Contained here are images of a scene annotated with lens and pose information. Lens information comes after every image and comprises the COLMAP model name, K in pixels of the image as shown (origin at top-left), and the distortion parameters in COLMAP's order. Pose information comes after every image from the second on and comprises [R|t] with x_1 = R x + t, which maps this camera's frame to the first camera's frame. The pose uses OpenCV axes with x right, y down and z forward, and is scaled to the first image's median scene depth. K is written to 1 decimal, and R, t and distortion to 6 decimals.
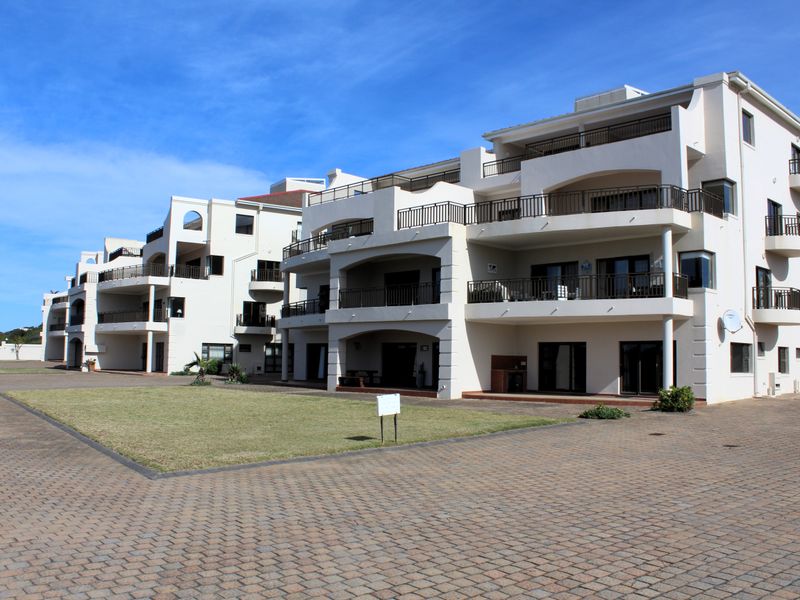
lens RADIAL K [[771.9, 0, 400.0], [0, 771.9, 300.0], [0, 0, 1]] dist [-0.150423, 0.146756]
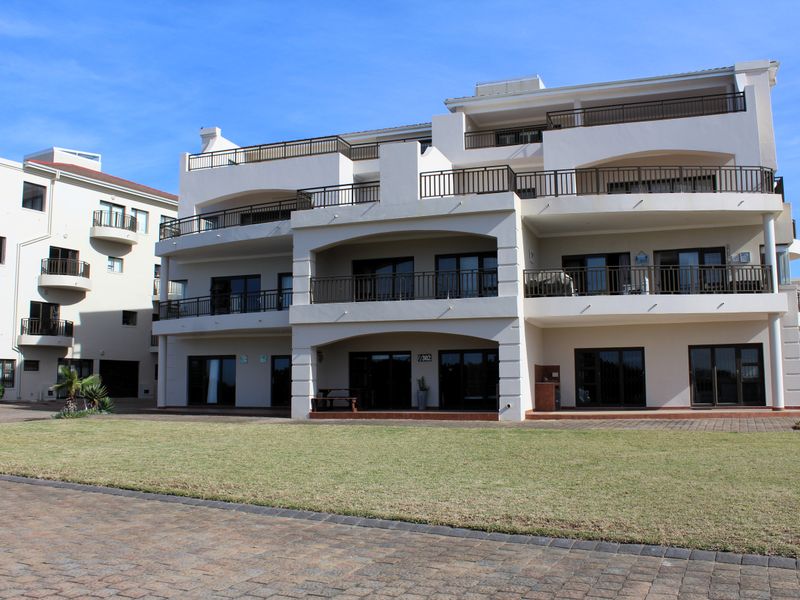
lens RADIAL K [[771.9, 0, 400.0], [0, 771.9, 300.0], [0, 0, 1]] dist [-0.150423, 0.146756]
pose [[0.891677, 0.027955, 0.451808, -0.328939], [-0.014377, 0.999337, -0.033460, 0.030144], [-0.452444, 0.023340, 0.891487, 0.316362]]
